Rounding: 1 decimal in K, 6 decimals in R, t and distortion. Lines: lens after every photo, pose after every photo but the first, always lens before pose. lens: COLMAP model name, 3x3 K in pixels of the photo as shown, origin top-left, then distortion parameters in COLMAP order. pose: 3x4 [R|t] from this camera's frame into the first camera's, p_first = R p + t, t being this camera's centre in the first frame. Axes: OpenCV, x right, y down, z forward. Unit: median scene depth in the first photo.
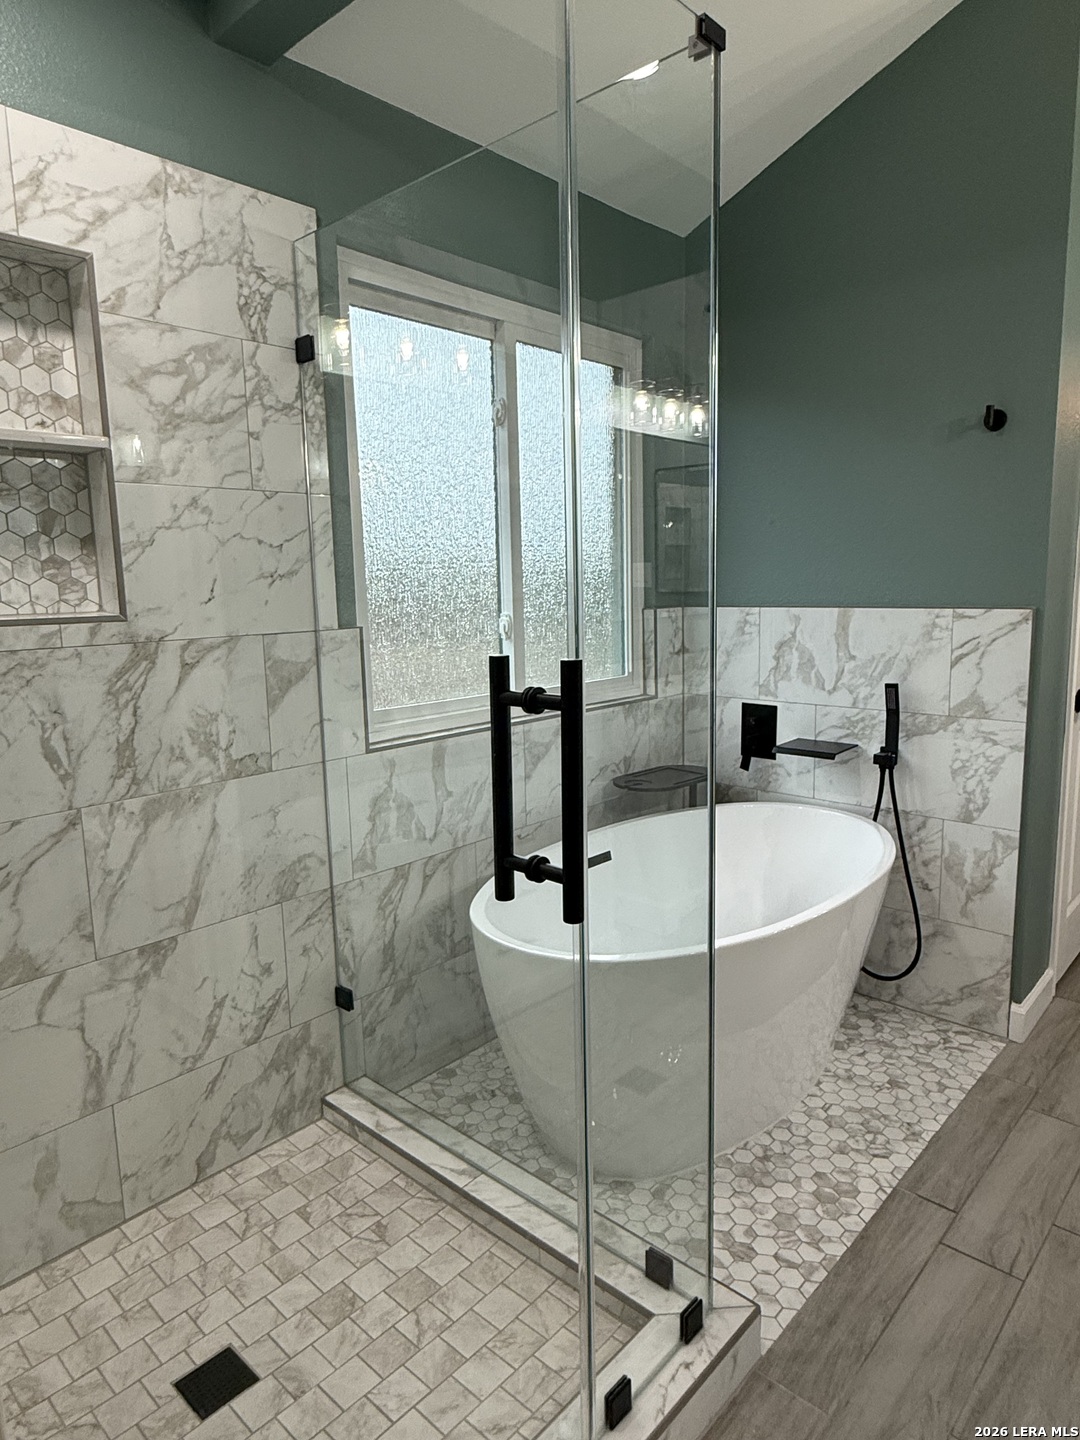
lens RADIAL K [[899.2, 0, 561.5], [0, 899.2, 712.2], [0, 0, 1]] dist [0.006022, 0.001089]
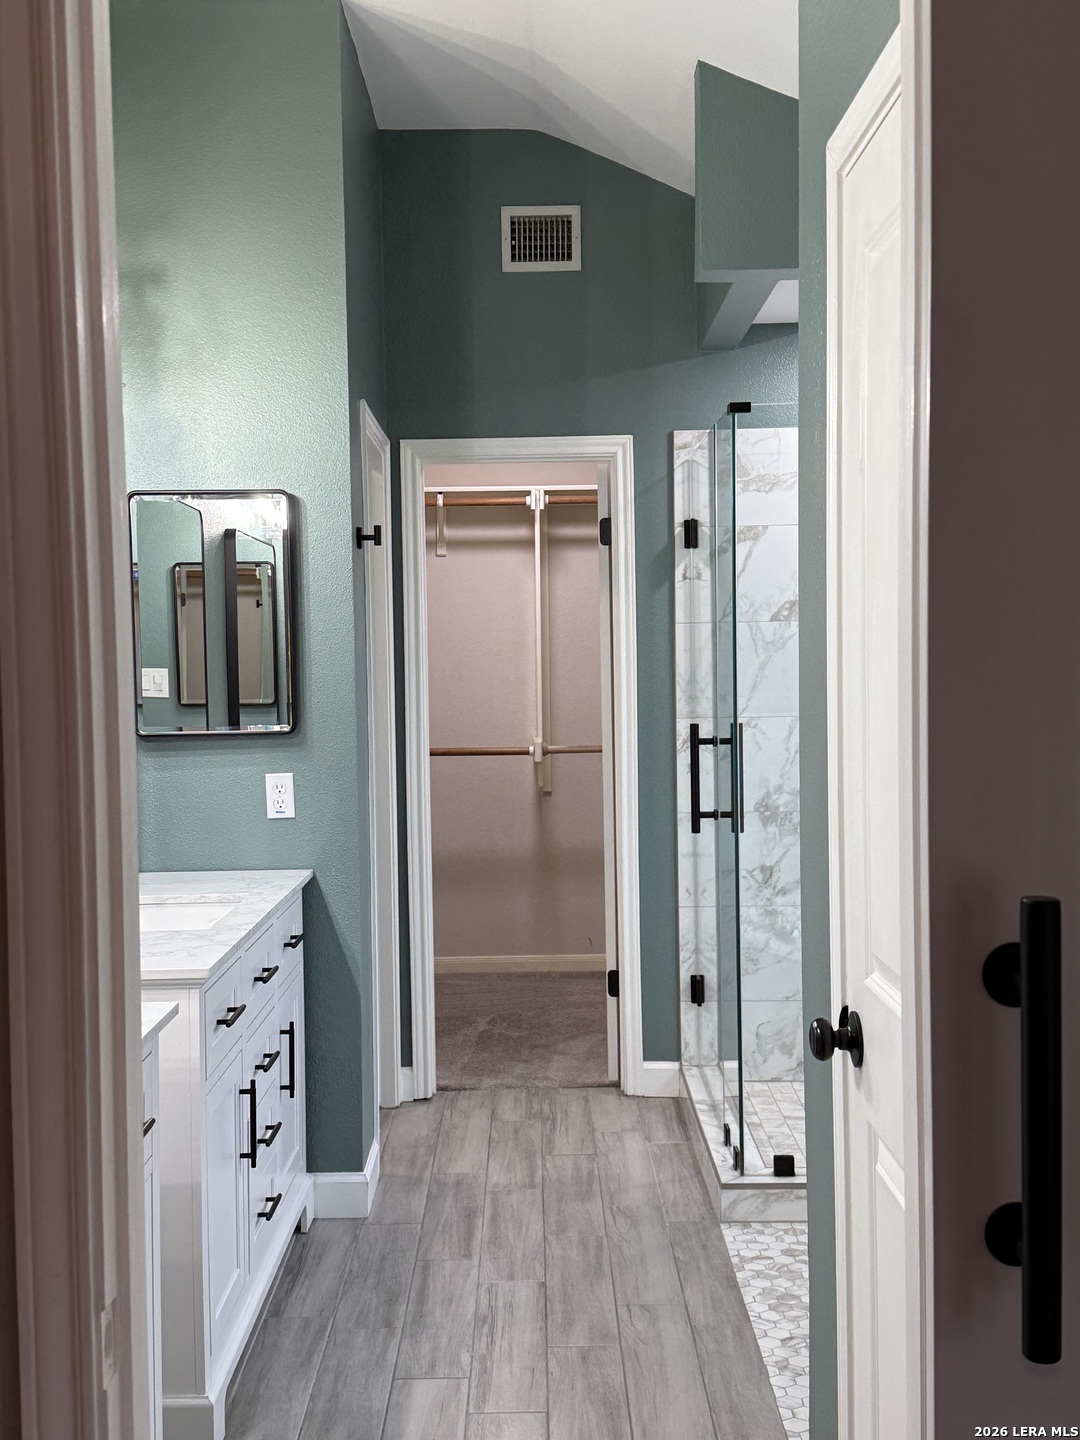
lens RADIAL K [[1641.4, 0, 531.2], [0, 1641.4, 712.6], [0, 0, 1]] dist [0.166566, 0.000000]
pose [[-0.746398, 0.057876, -0.662978, 1.809489], [-0.070577, 0.983709, 0.165332, -0.434430], [0.661746, 0.170194, -0.730155, 2.166906]]
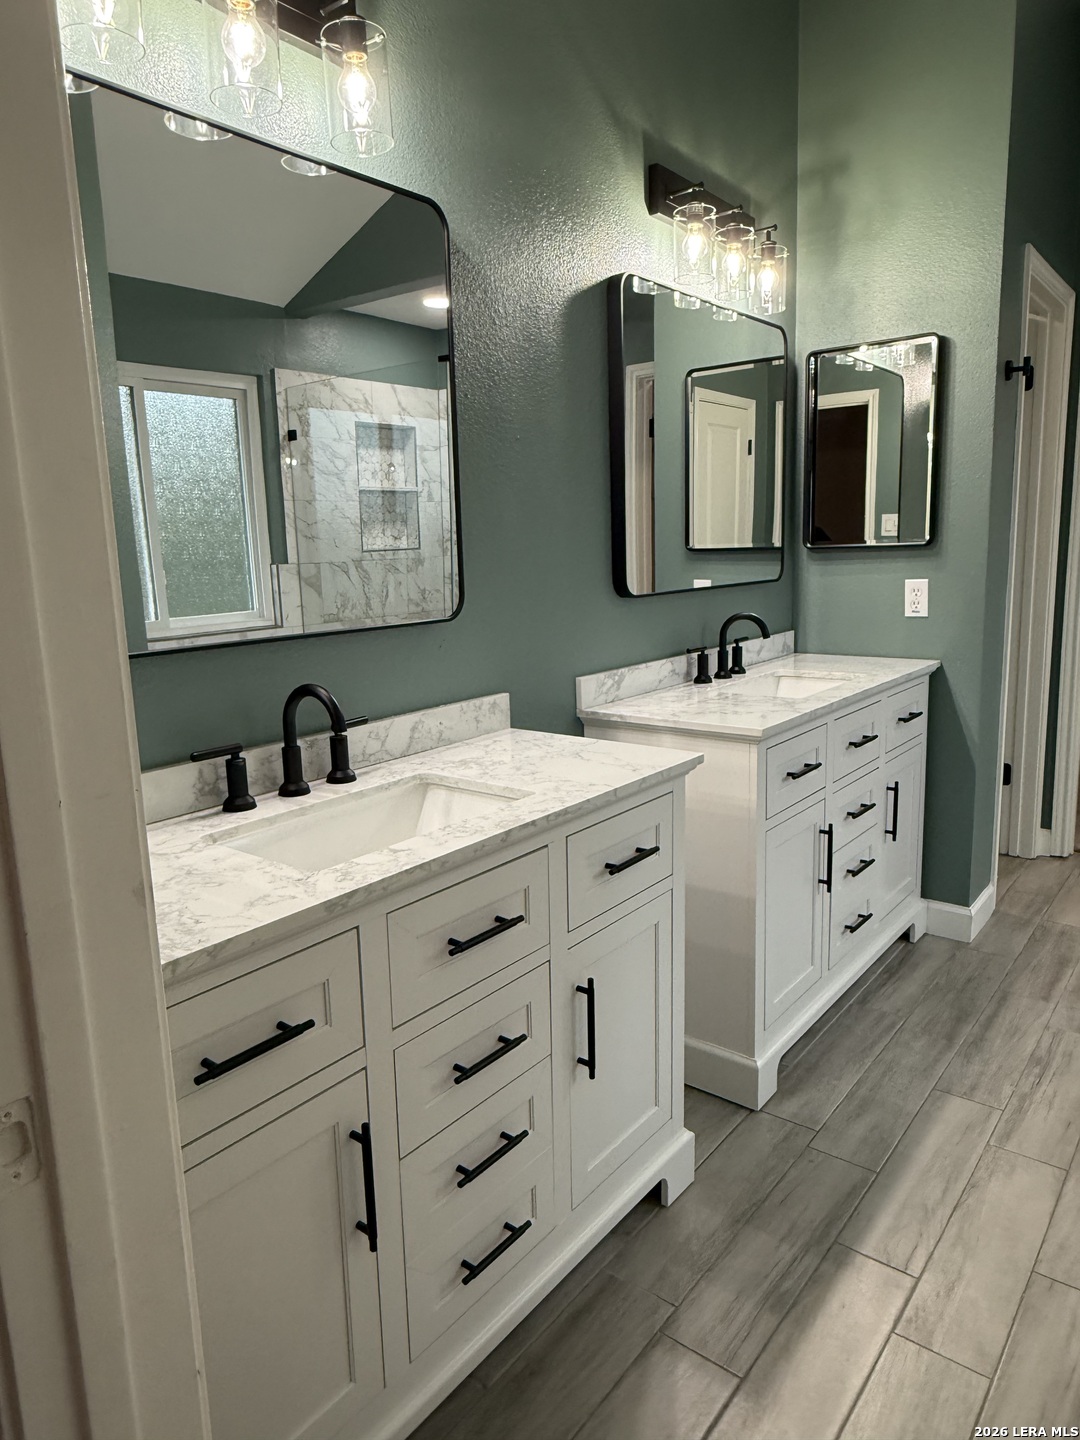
lens RADIAL K [[974.0, 0, 541.7], [0, 974.0, 711.3], [0, 0, 1]] dist [0.014457, -0.004139]
pose [[-0.996011, 0.059721, -0.066291, 1.308371], [0.035823, 0.948112, 0.315911, -0.278985], [0.081718, 0.312276, -0.946470, 1.847718]]
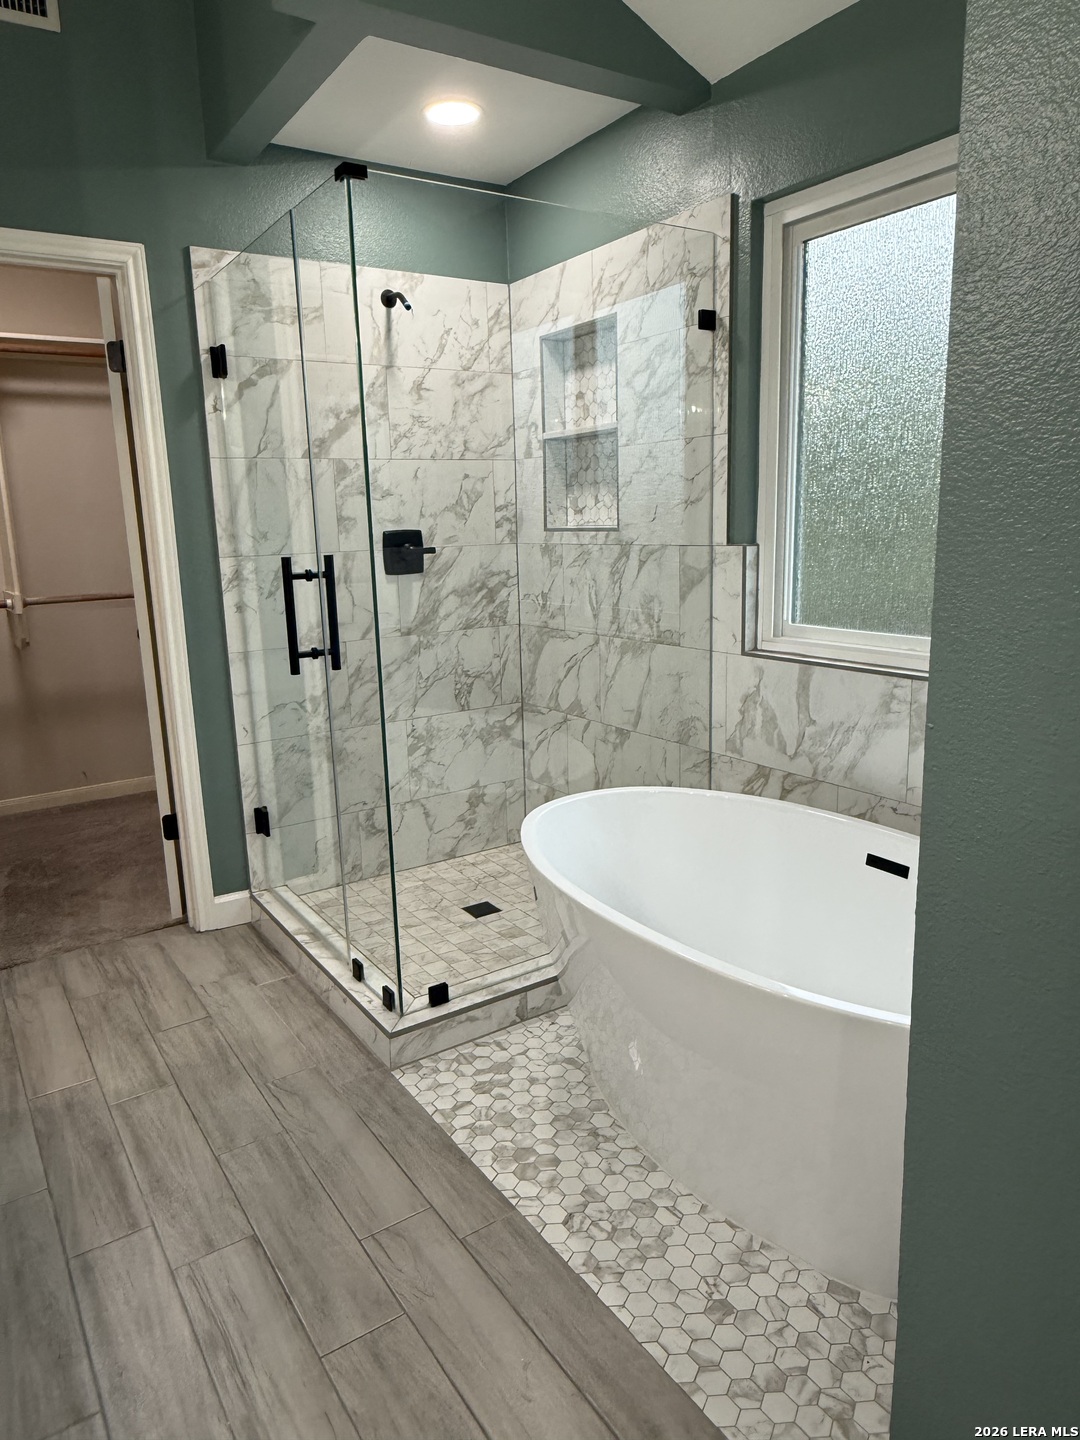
lens RADIAL K [[974.0, 0, 535.2], [0, 974.0, 706.5], [0, 0, 1]] dist [0.014457, -0.004139]
pose [[-0.259714, 0.213233, -0.941849, 1.224029], [-0.106799, 0.962992, 0.247470, -0.201286], [0.959762, 0.164860, -0.227330, 1.210915]]
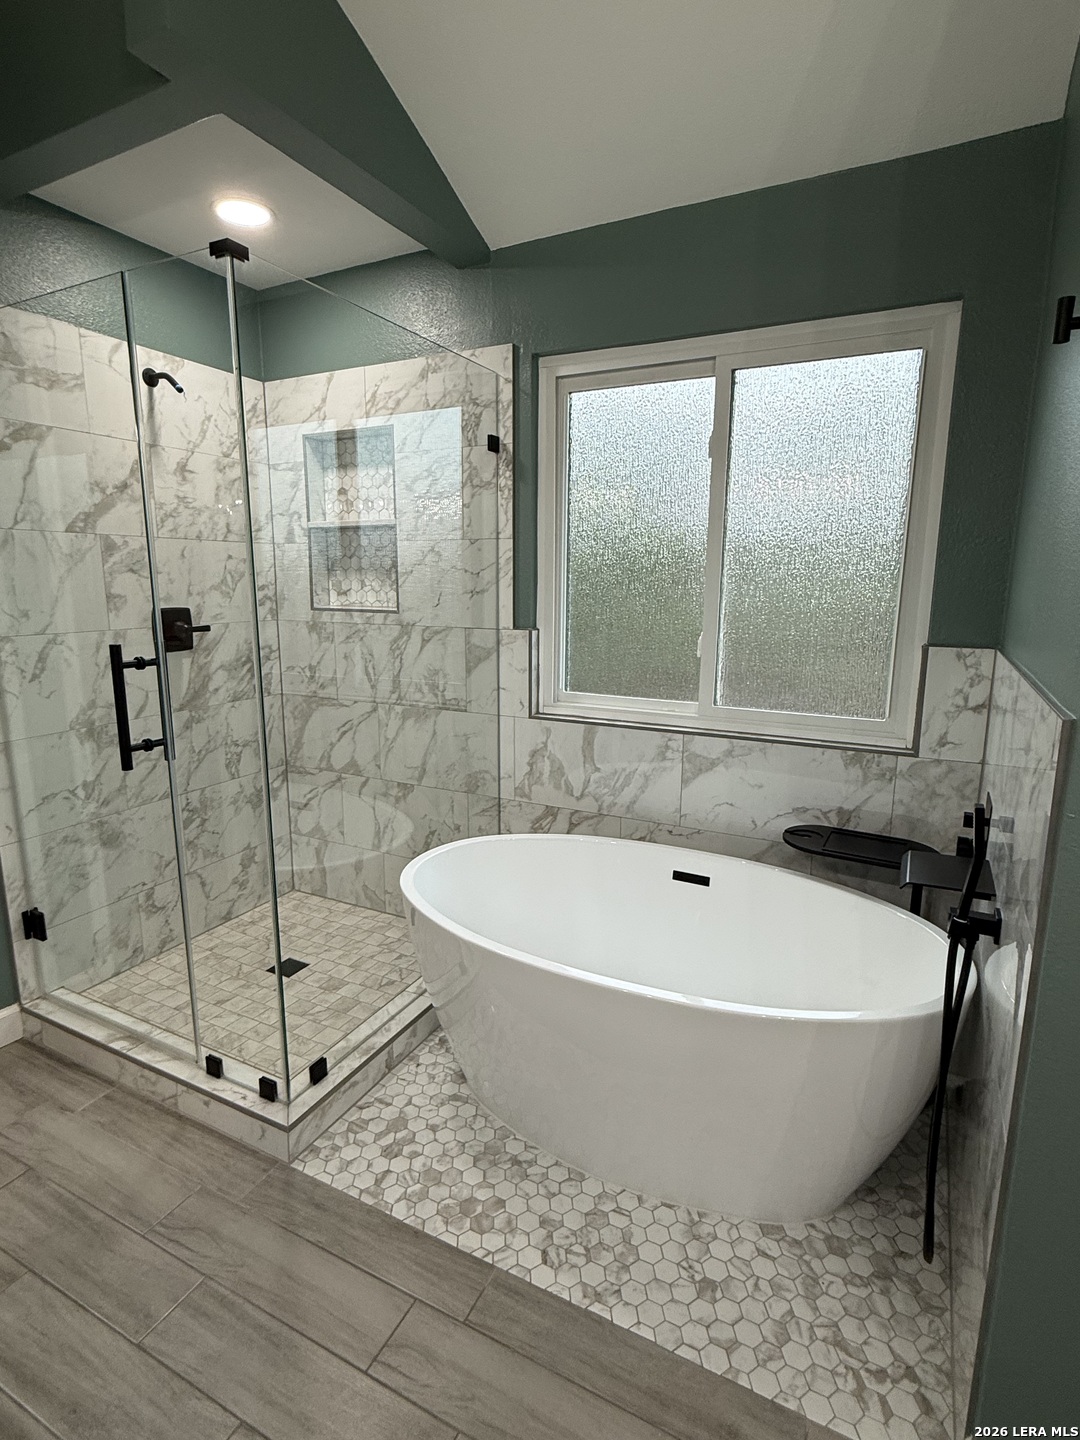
lens RADIAL K [[747.6, 0, 550.1], [0, 747.6, 716.6], [0, 0, 1]] dist [0.008456, -0.003612]
pose [[0.256749, 0.197767, -0.946027, 1.062932], [-0.152489, 0.974869, 0.162411, -0.179751], [0.954373, 0.102560, 0.280454, 0.812279]]
